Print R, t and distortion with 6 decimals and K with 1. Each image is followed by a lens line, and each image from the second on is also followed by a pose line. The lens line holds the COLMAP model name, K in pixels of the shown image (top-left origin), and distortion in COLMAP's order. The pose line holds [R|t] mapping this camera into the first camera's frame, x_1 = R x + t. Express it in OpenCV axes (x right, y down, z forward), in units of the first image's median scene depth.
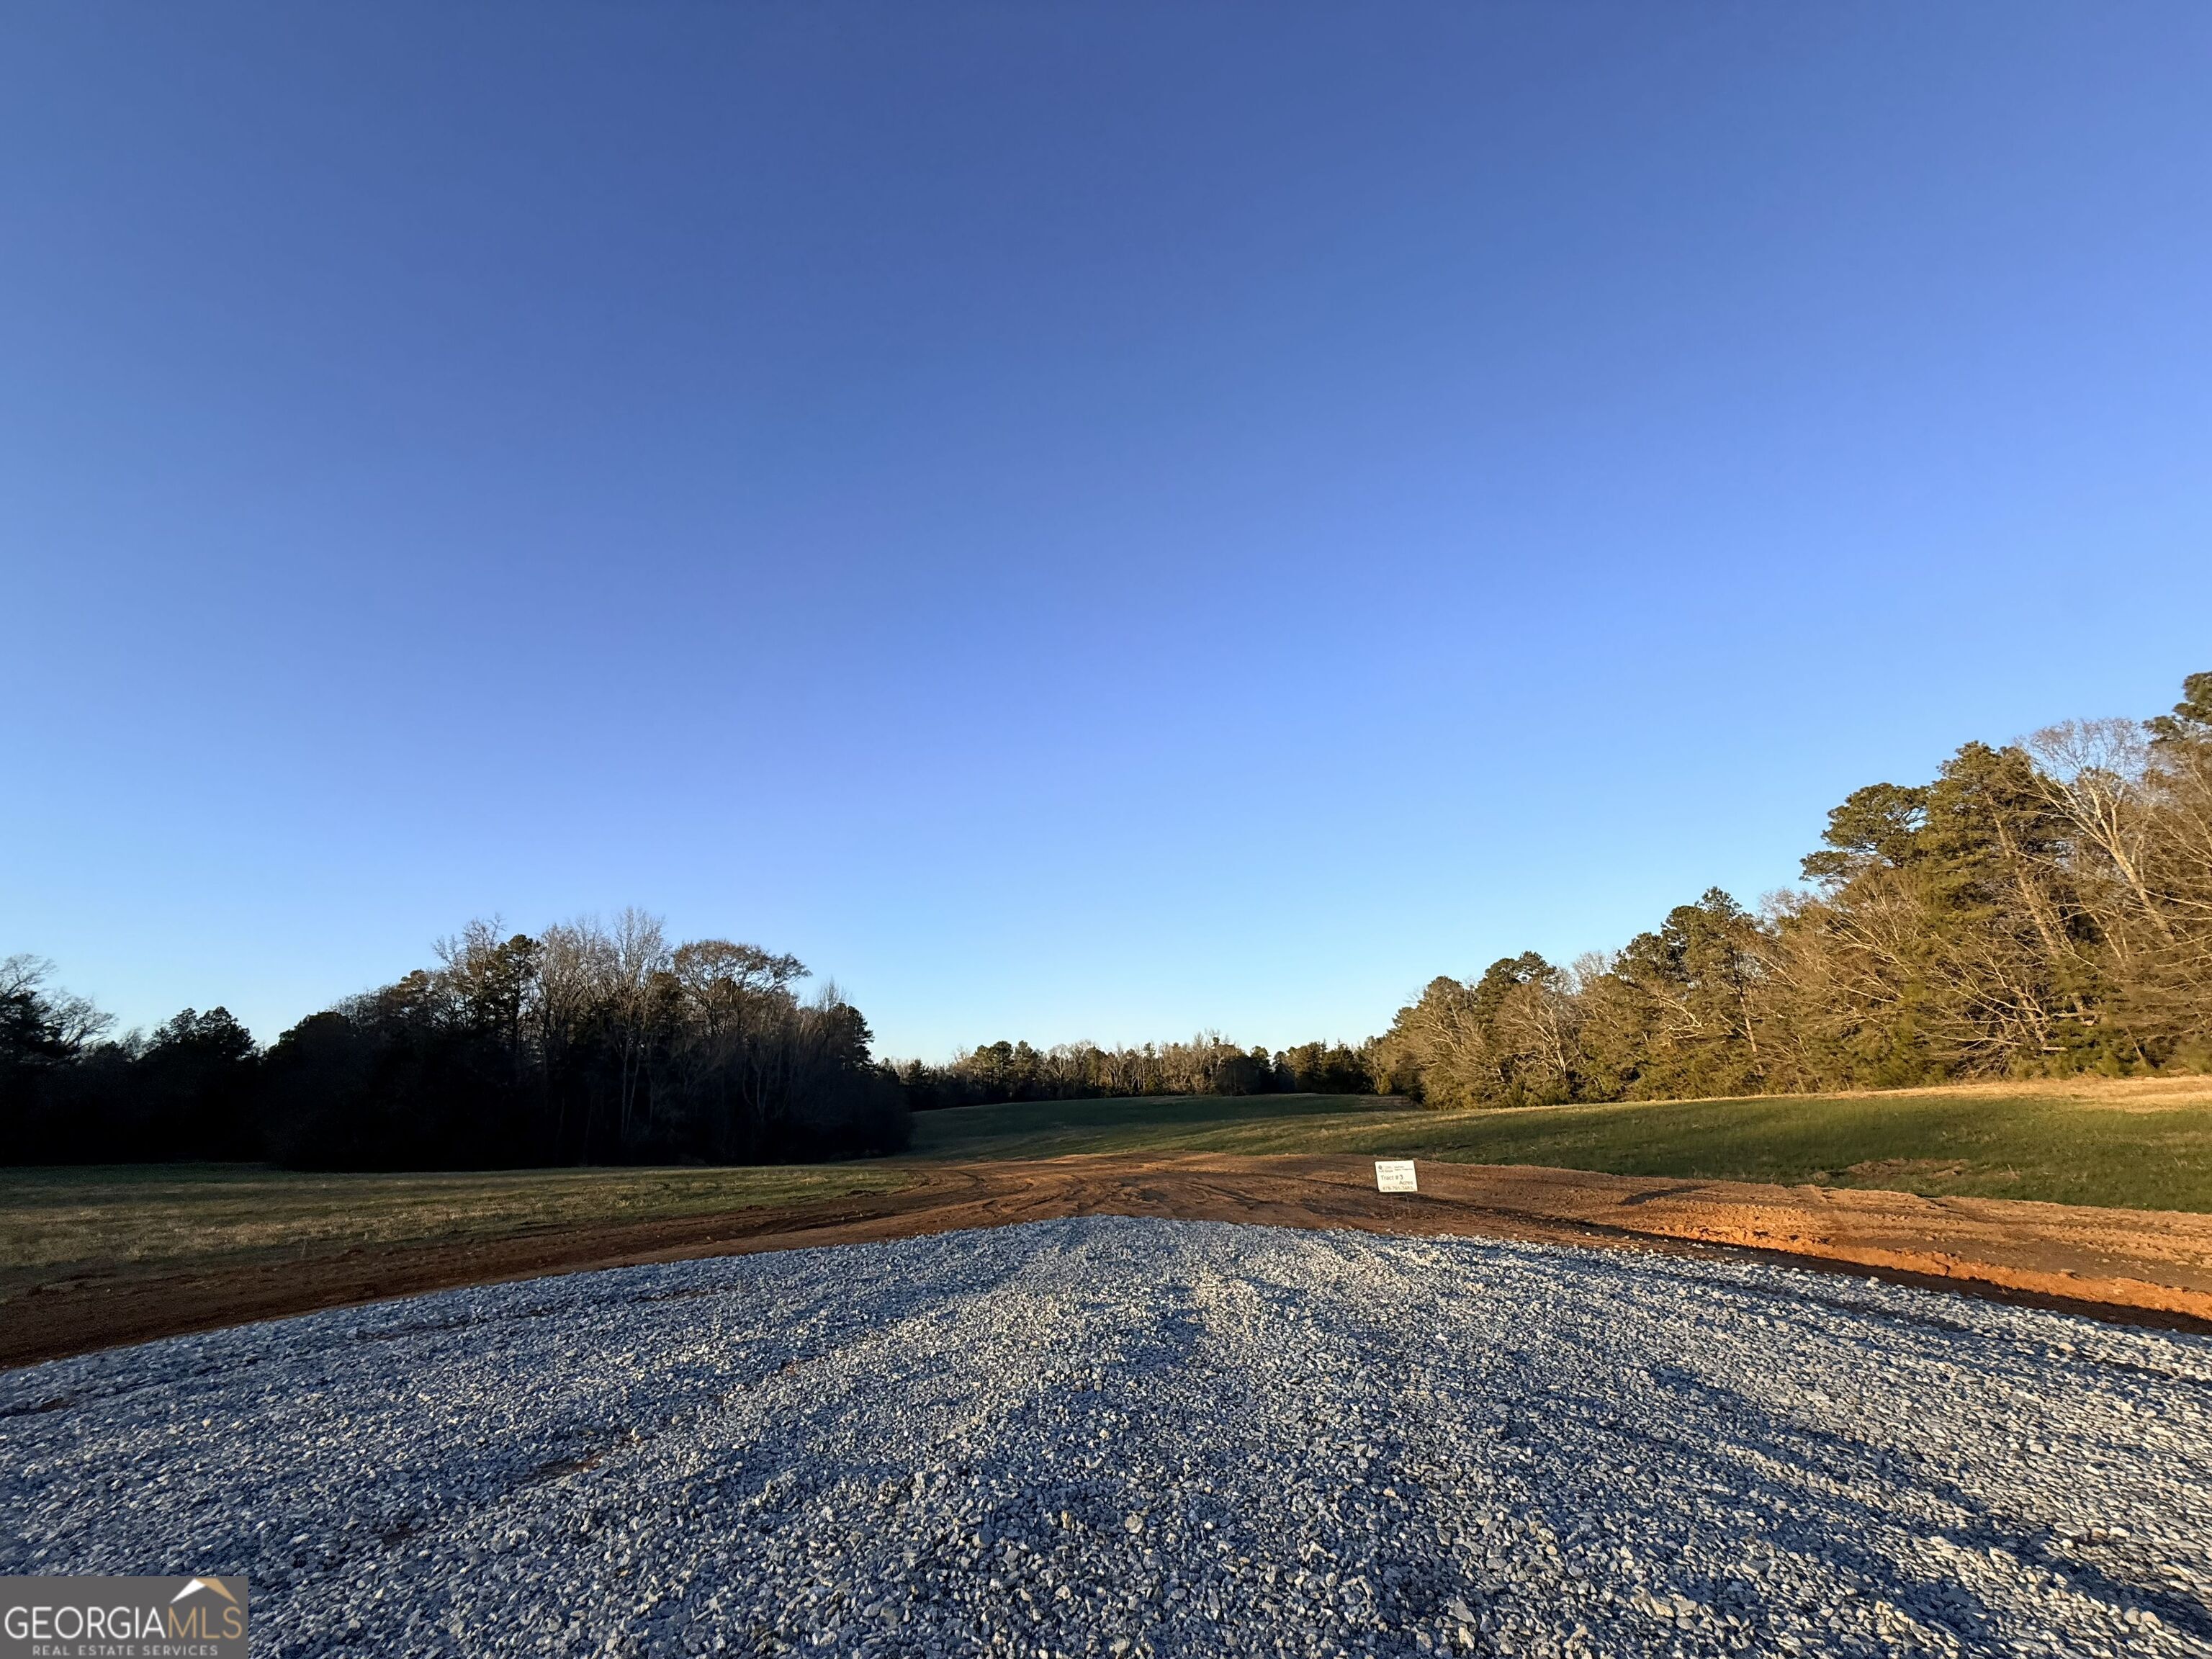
lens RADIAL K [[884.8, 0, 1098.5], [0, 884.8, 837.3], [0, 0, 1]] dist [-0.002245, -0.000566]
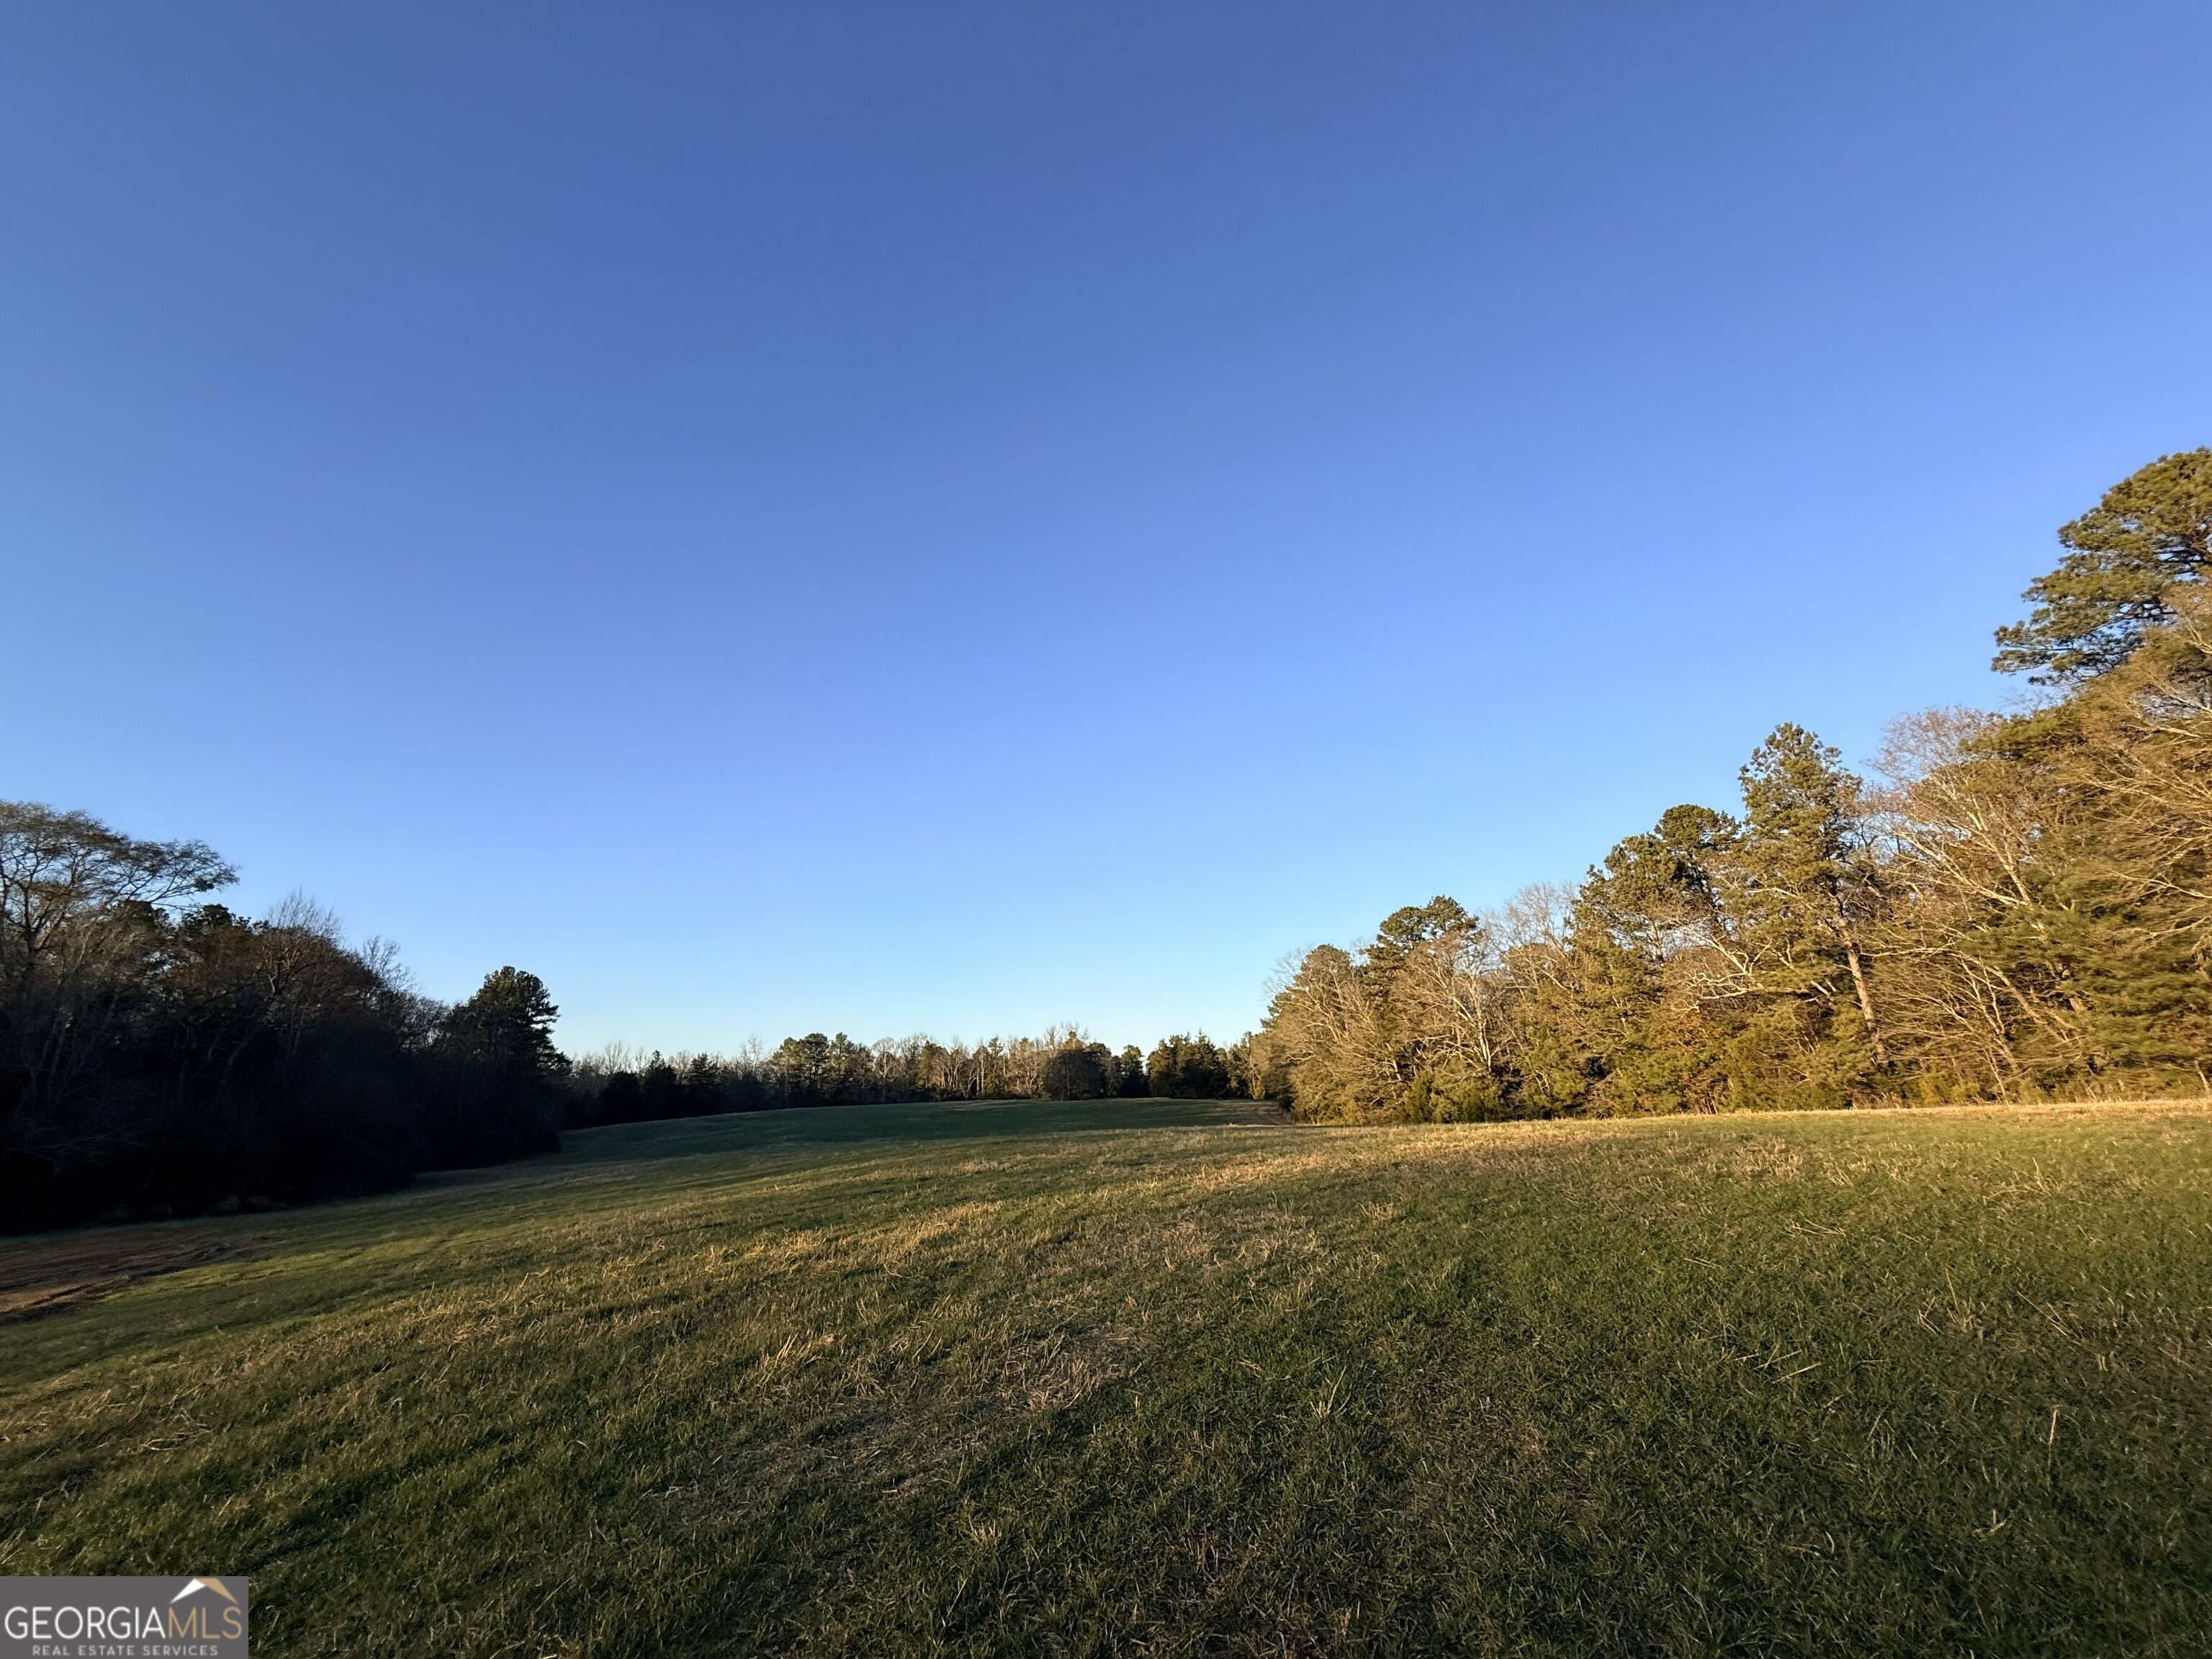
lens RADIAL K [[884.8, 0, 1112.2], [0, 884.8, 829.8], [0, 0, 1]] dist [-0.002245, -0.000566]
pose [[0.992147, 0.041048, 0.118147, 0.100666], [-0.039527, 0.999103, -0.015191, 0.069149], [-0.118665, 0.010402, 0.992880, 0.235189]]
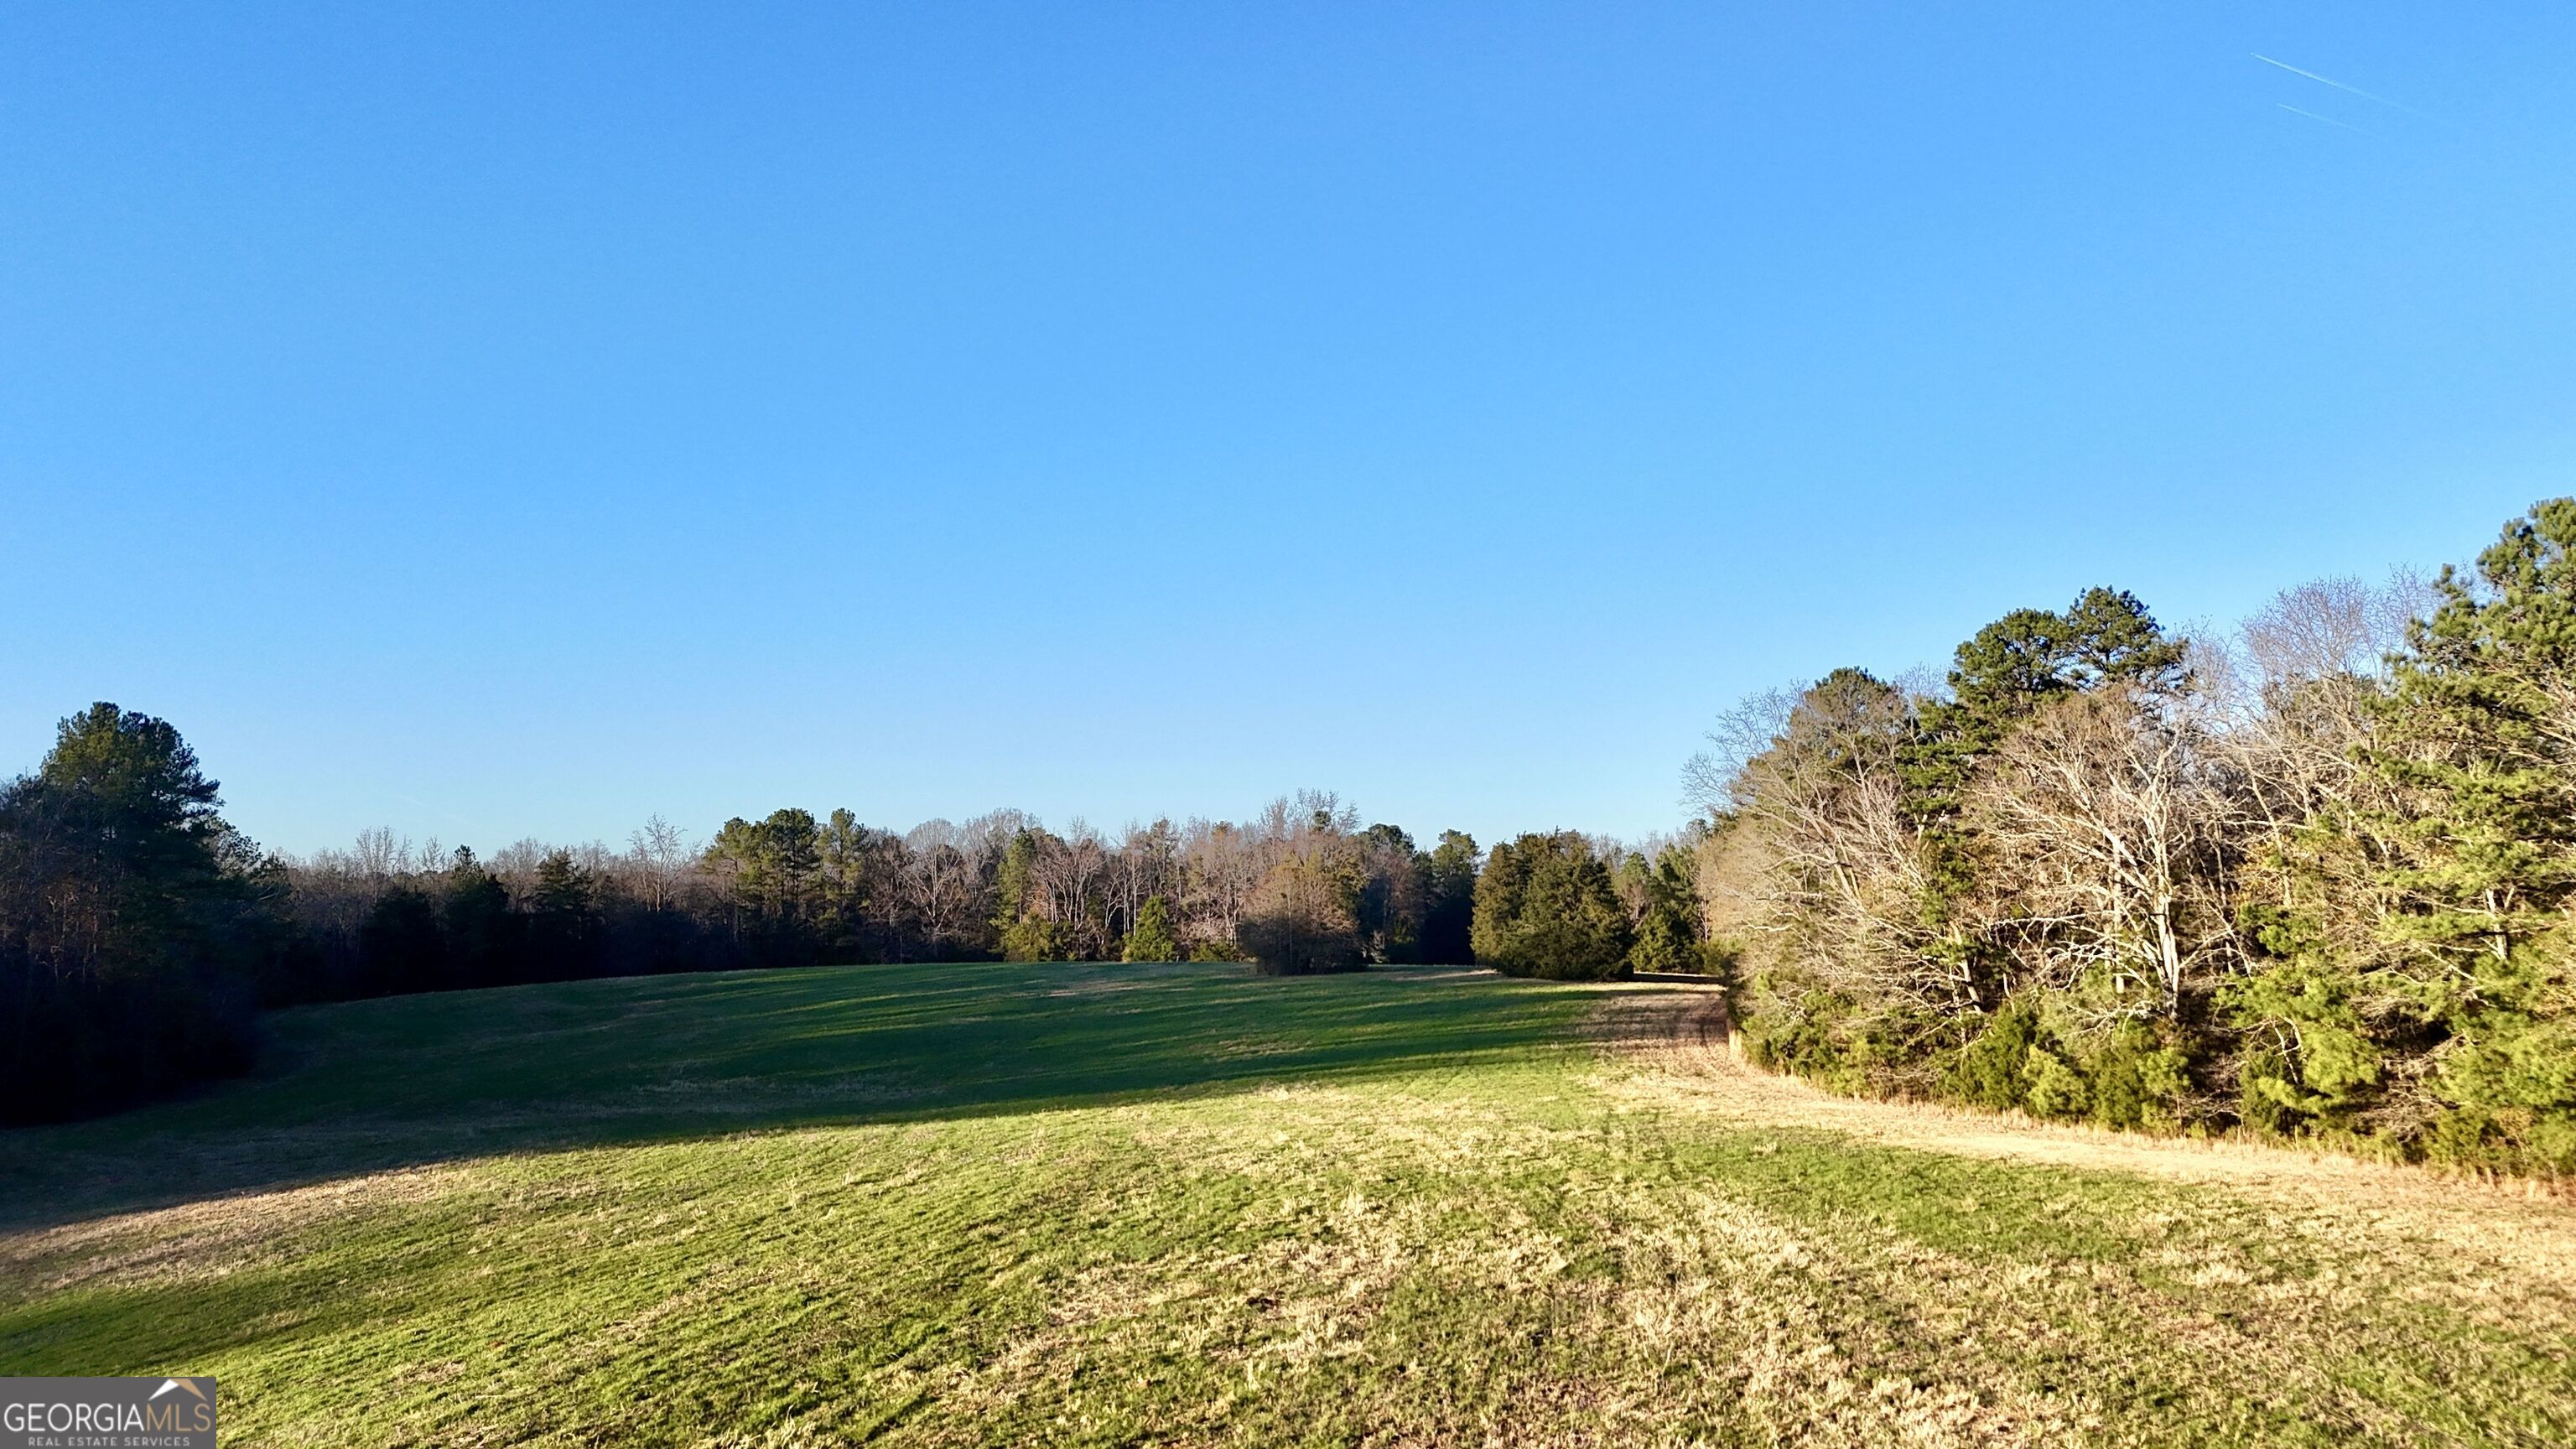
lens RADIAL K [[1904.1, 0, 1287.2], [0, 1904.1, 737.6], [0, 0, 1]] dist [0.078920, -0.083361]
pose [[0.998830, 0.024343, 0.041794, 0.129045], [-0.031941, 0.980867, 0.192041, 0.043614], [-0.036319, -0.193151, 0.980497, 0.252261]]
